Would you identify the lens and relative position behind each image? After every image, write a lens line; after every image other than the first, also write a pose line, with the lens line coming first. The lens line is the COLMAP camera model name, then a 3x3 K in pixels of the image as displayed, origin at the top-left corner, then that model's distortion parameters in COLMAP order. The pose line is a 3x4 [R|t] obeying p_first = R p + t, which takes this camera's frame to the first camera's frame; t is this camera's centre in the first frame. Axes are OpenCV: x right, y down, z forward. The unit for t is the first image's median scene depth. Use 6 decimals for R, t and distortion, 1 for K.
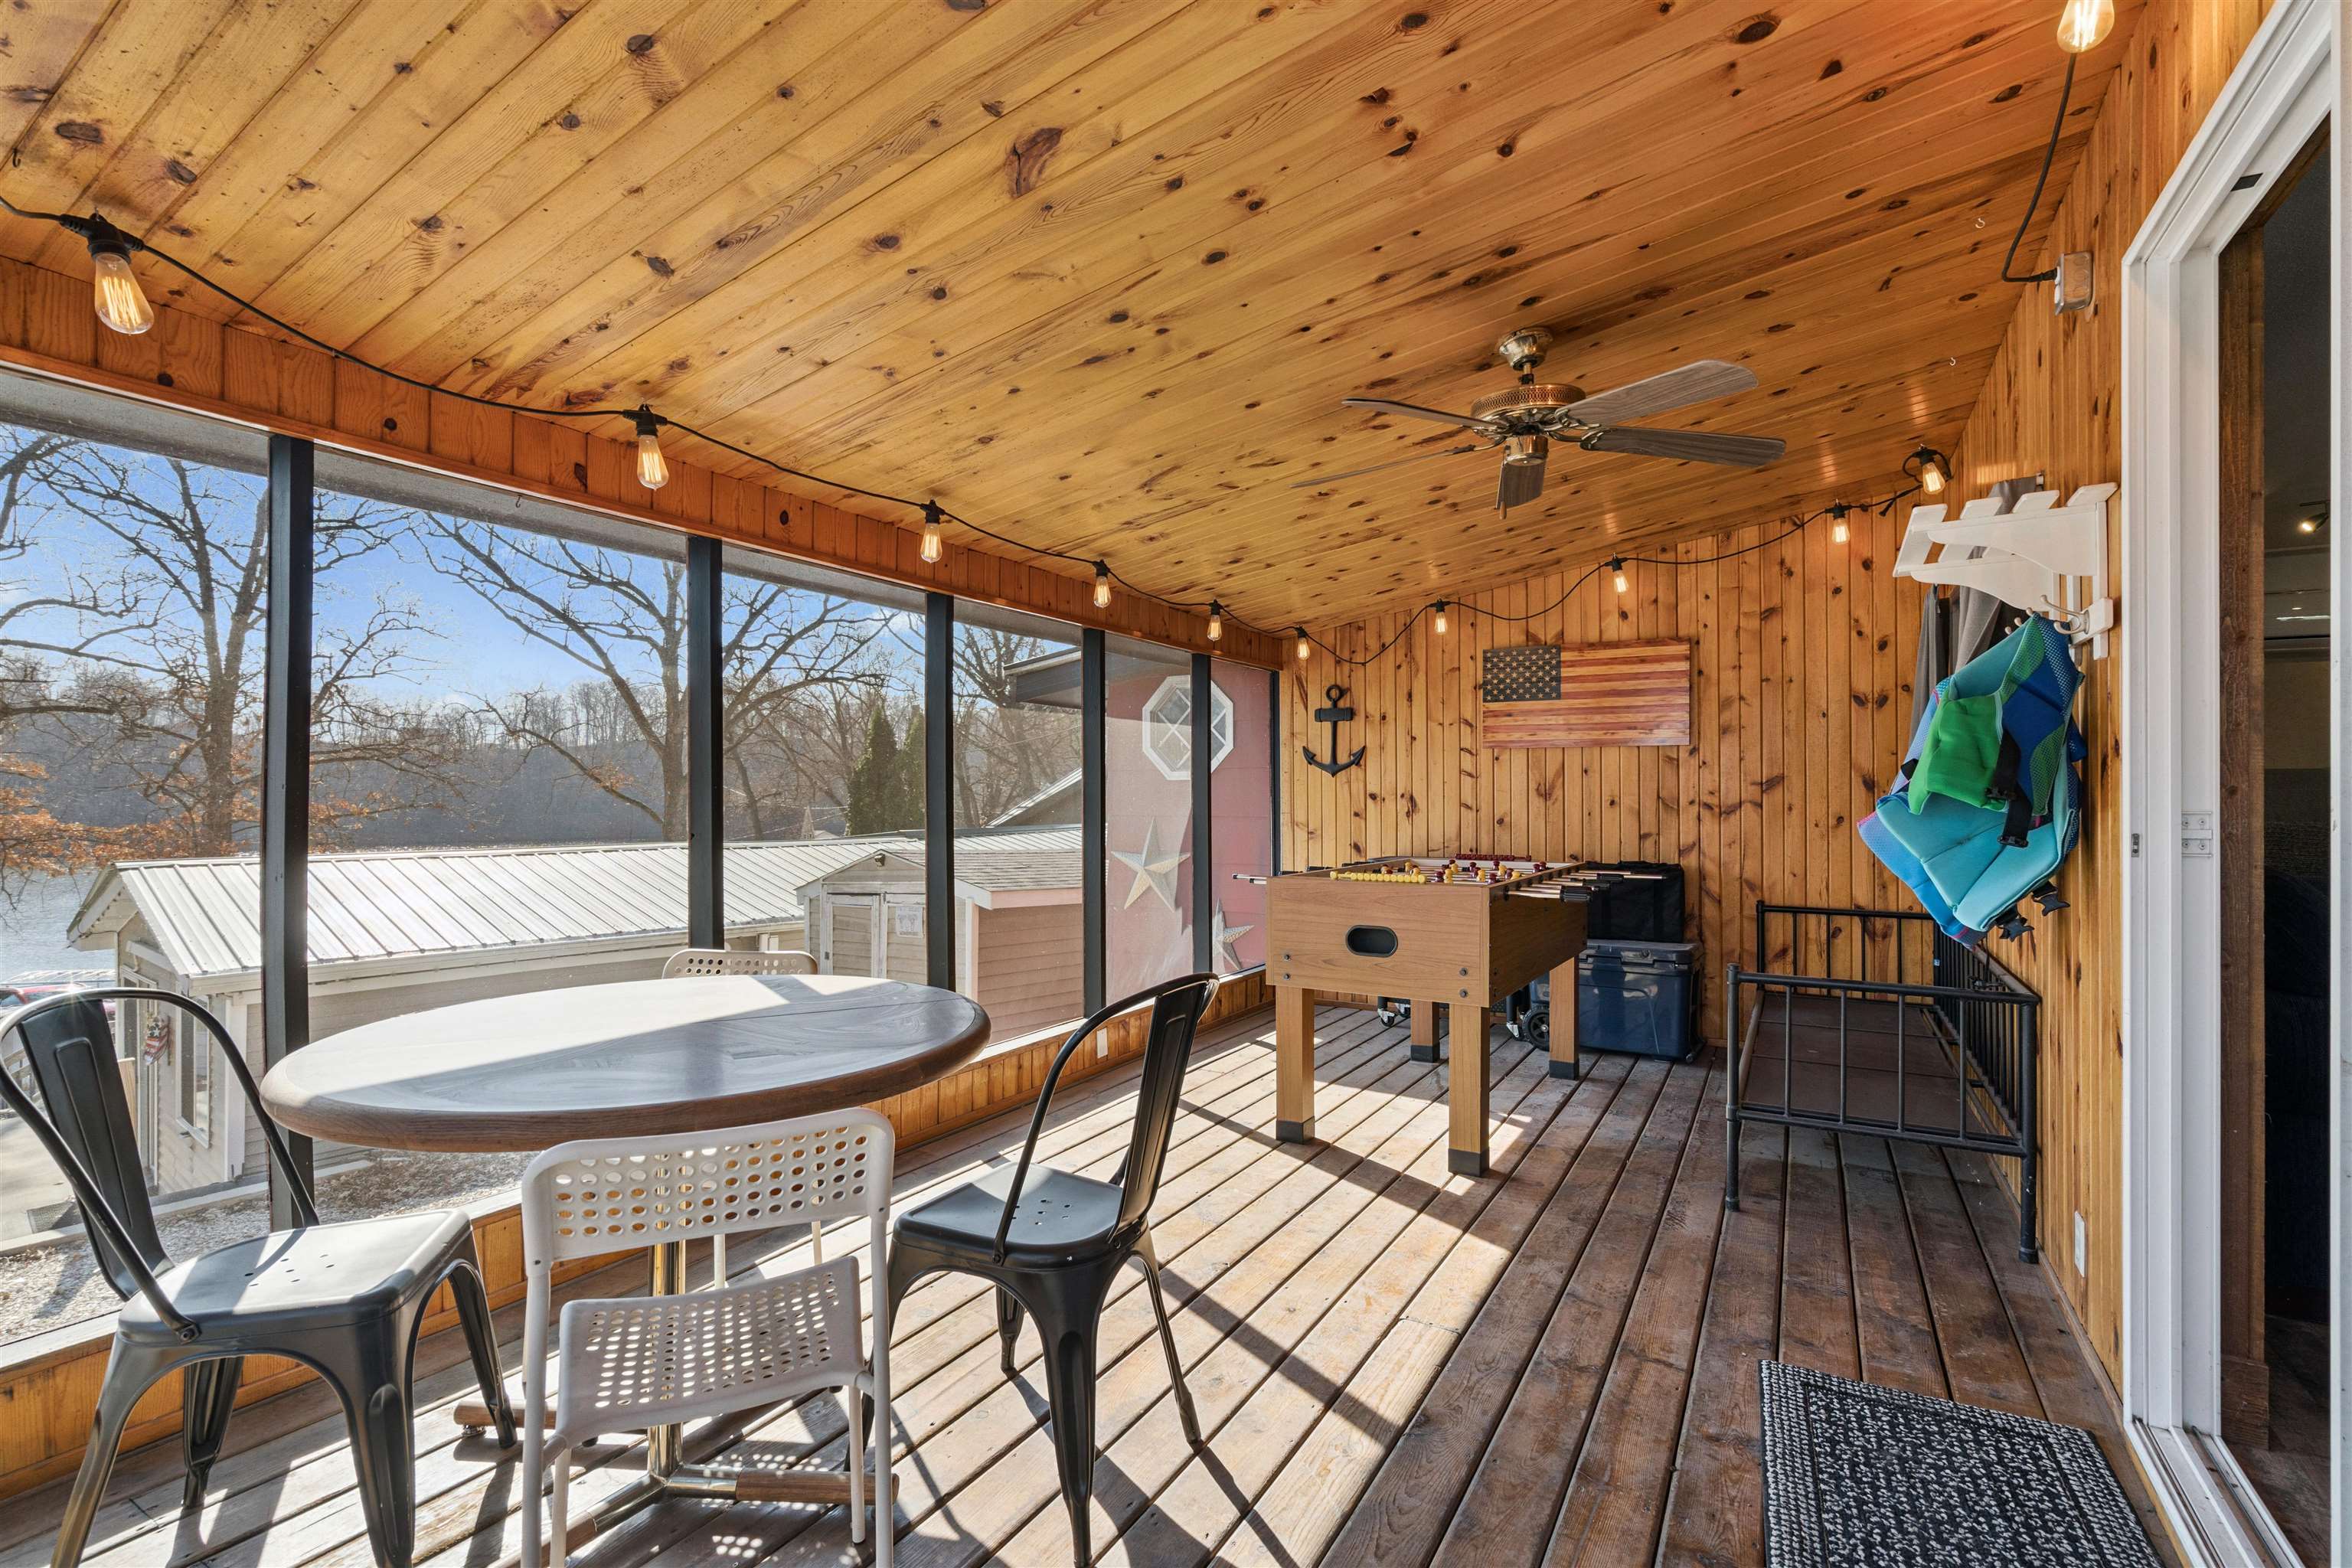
lens RADIAL K [[1056.1, 0, 1174.8], [0, 1056.1, 804.9], [0, 0, 1]] dist [-0.008272, 0.004973]
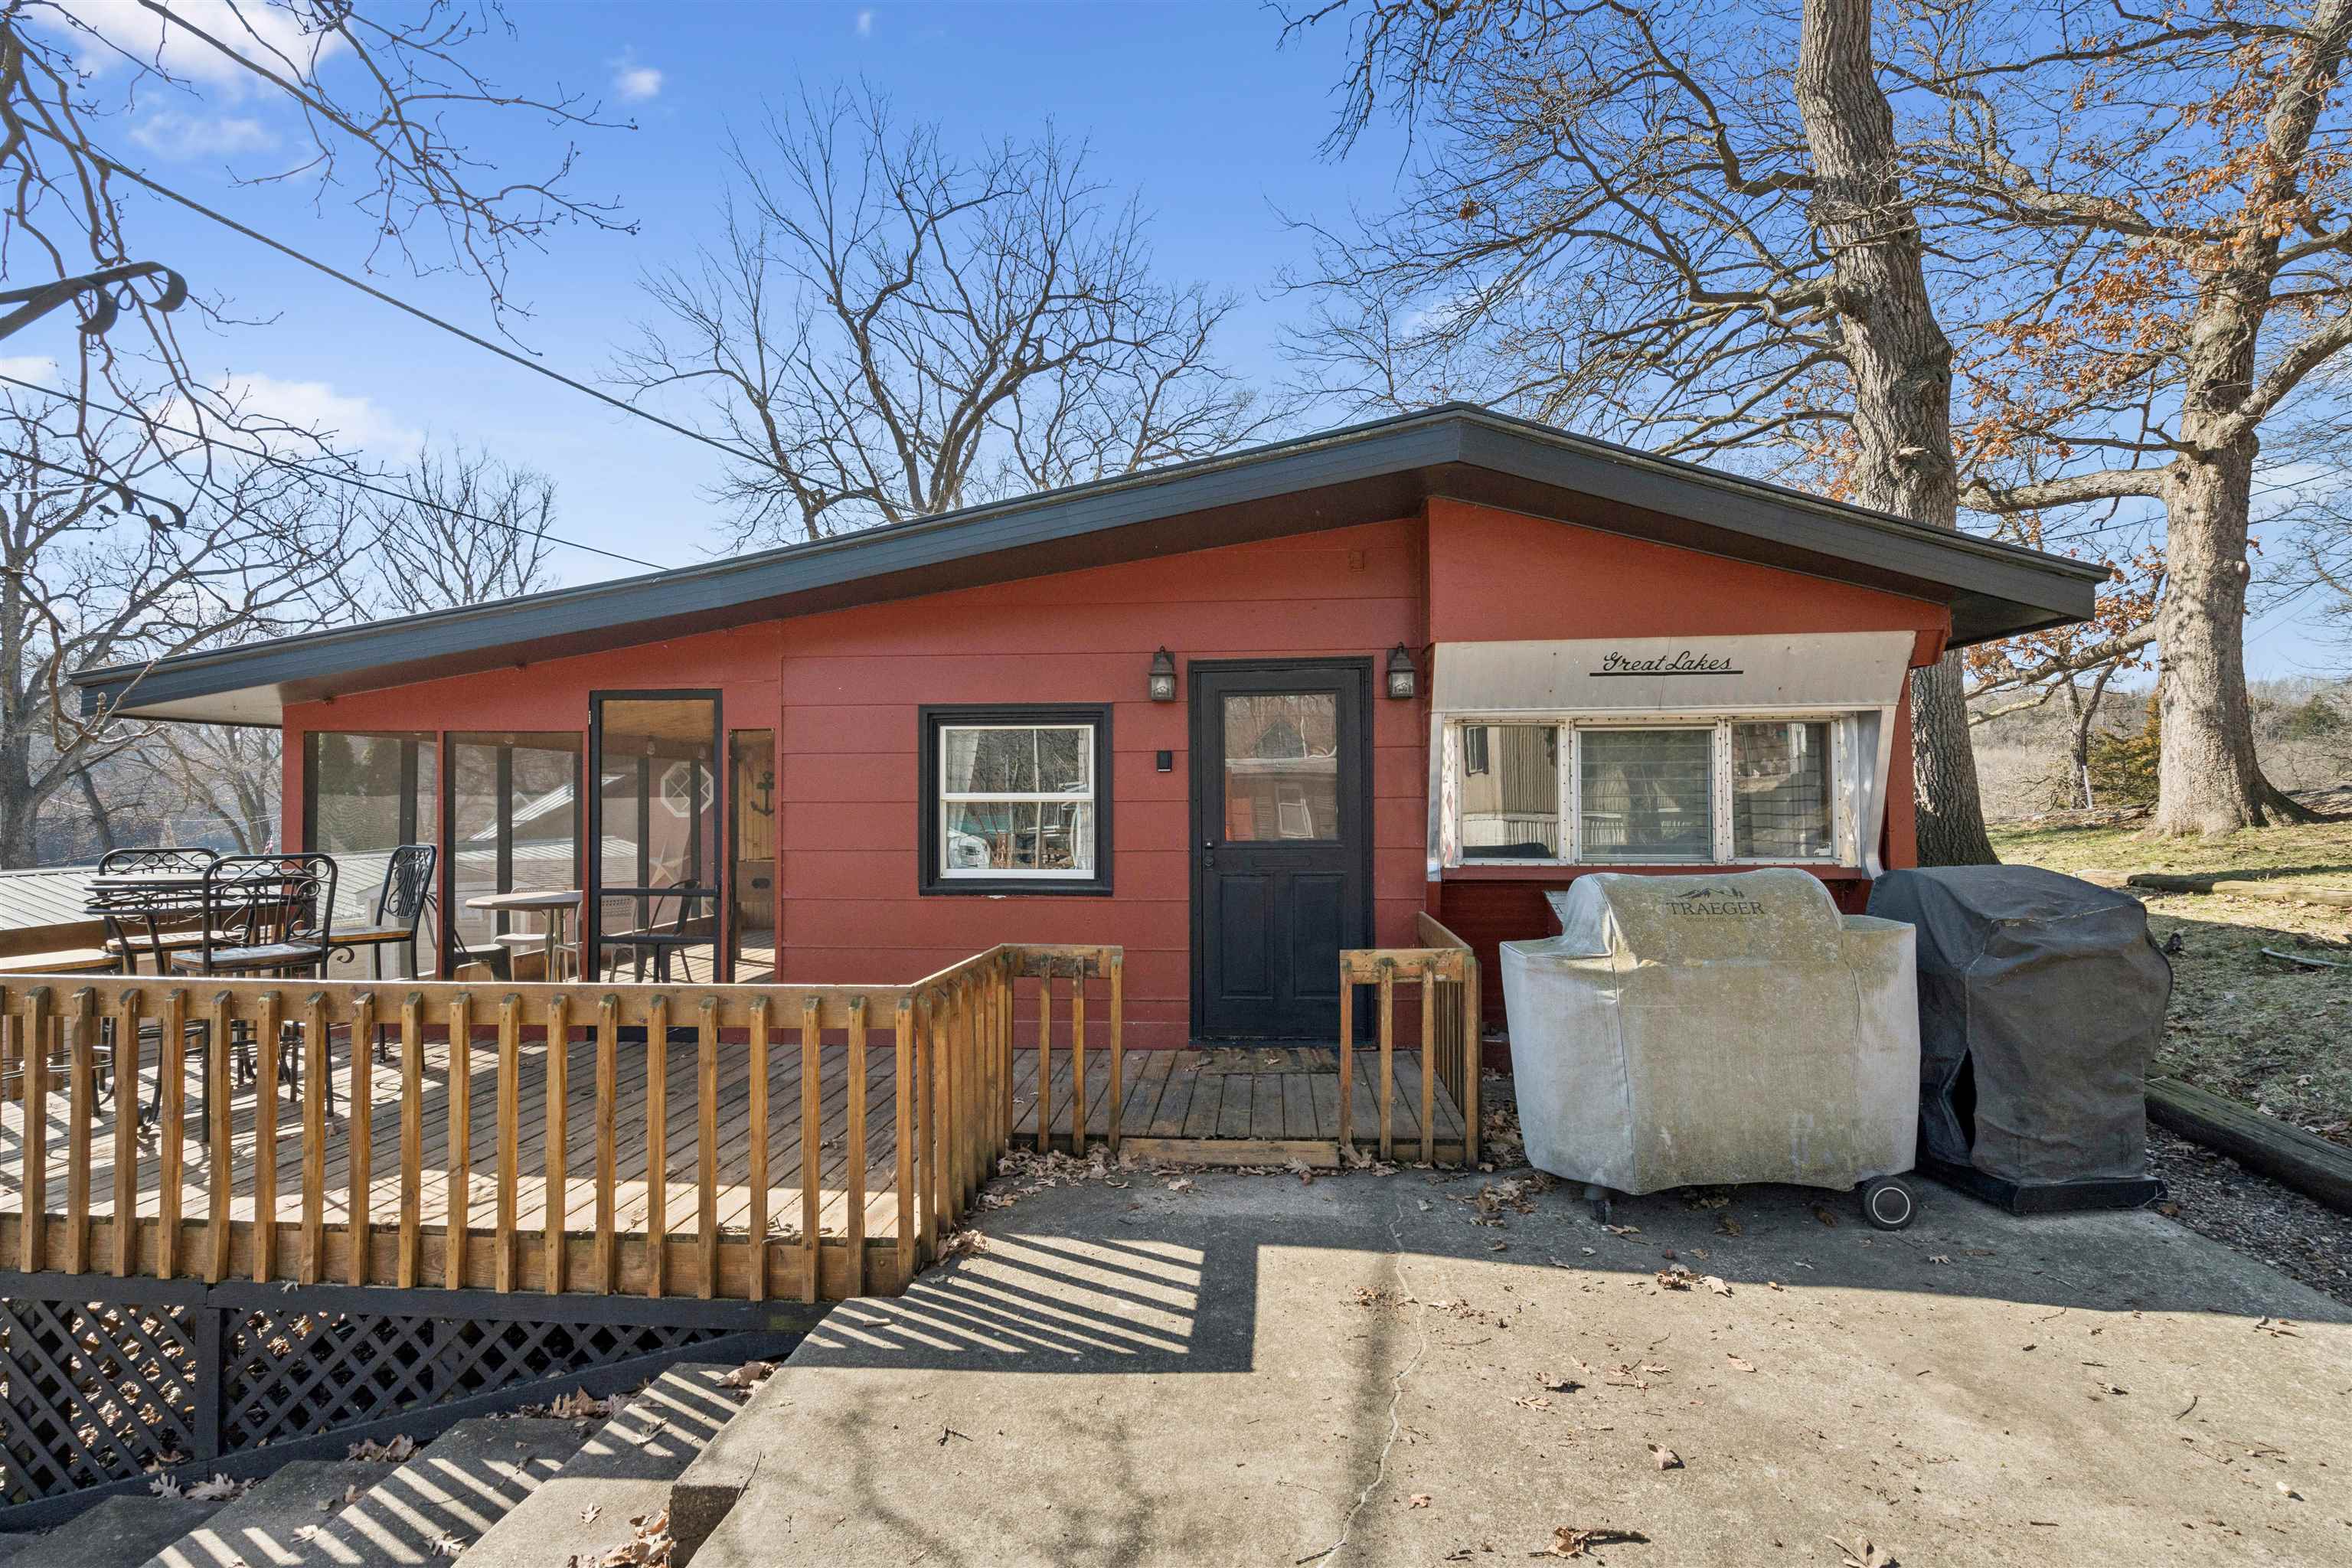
lens RADIAL K [[1056.1, 0, 1157.6], [0, 1056.1, 786.9], [0, 0, 1]] dist [-0.008272, 0.004973]
pose [[0.903794, 0.005513, 0.427933, -0.039003], [0.004149, 0.999757, -0.021642, -0.035825], [-0.427949, 0.021335, 0.903551, -1.169612]]
